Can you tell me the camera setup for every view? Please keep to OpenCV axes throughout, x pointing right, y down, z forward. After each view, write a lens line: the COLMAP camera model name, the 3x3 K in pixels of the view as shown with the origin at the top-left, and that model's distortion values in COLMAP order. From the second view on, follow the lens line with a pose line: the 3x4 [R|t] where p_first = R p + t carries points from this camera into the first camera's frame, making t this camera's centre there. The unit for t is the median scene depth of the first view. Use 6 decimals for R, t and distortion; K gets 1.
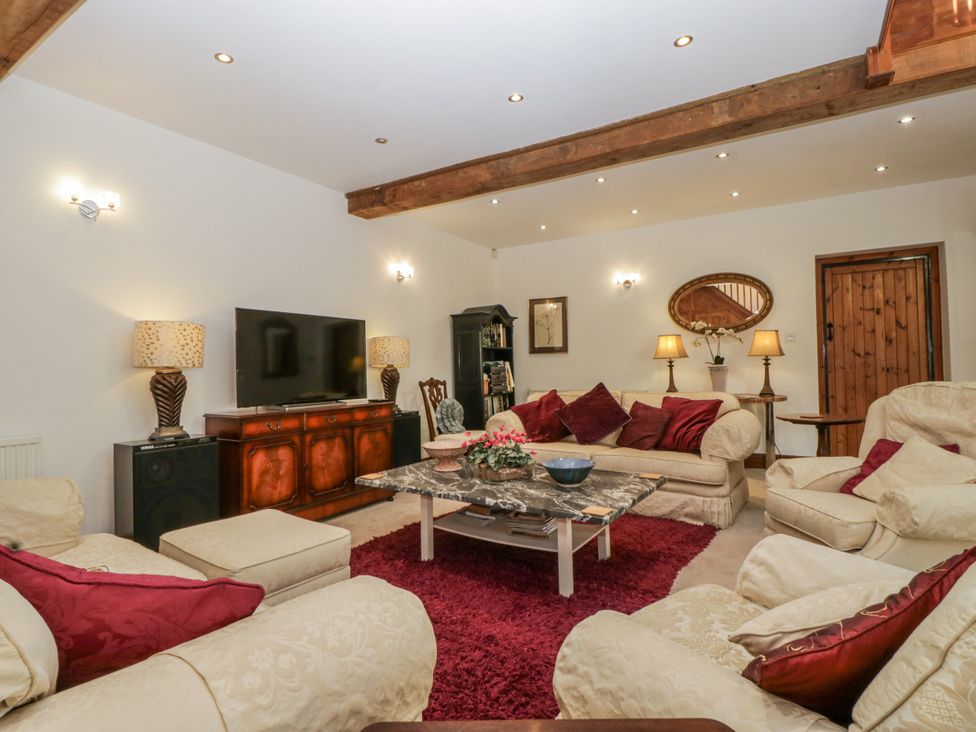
lens RADIAL K [[506.9, 0, 483.5], [0, 506.9, 363.4], [0, 0, 1]] dist [-0.003777, -0.010672]
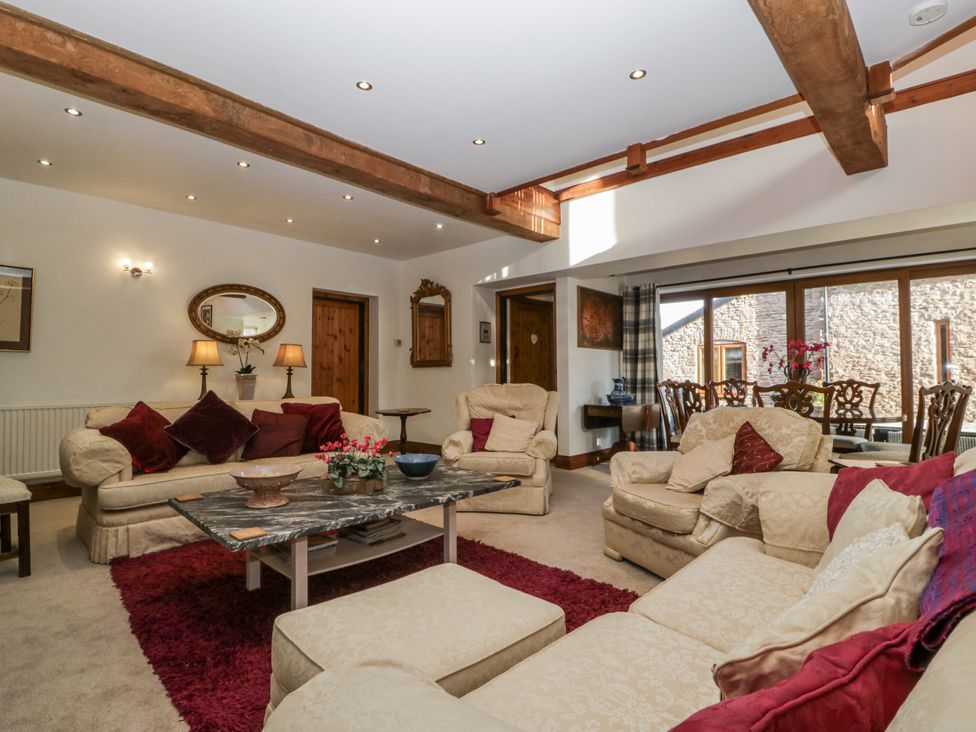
lens RADIAL K [[506.9, 0, 480.5], [0, 506.9, 365.2], [0, 0, 1]] dist [-0.003777, -0.010672]
pose [[0.181960, 0.040807, 0.982459, -0.491837], [-0.011341, 0.999159, -0.039401, 0.021800], [-0.983241, -0.003973, 0.182270, 0.371115]]
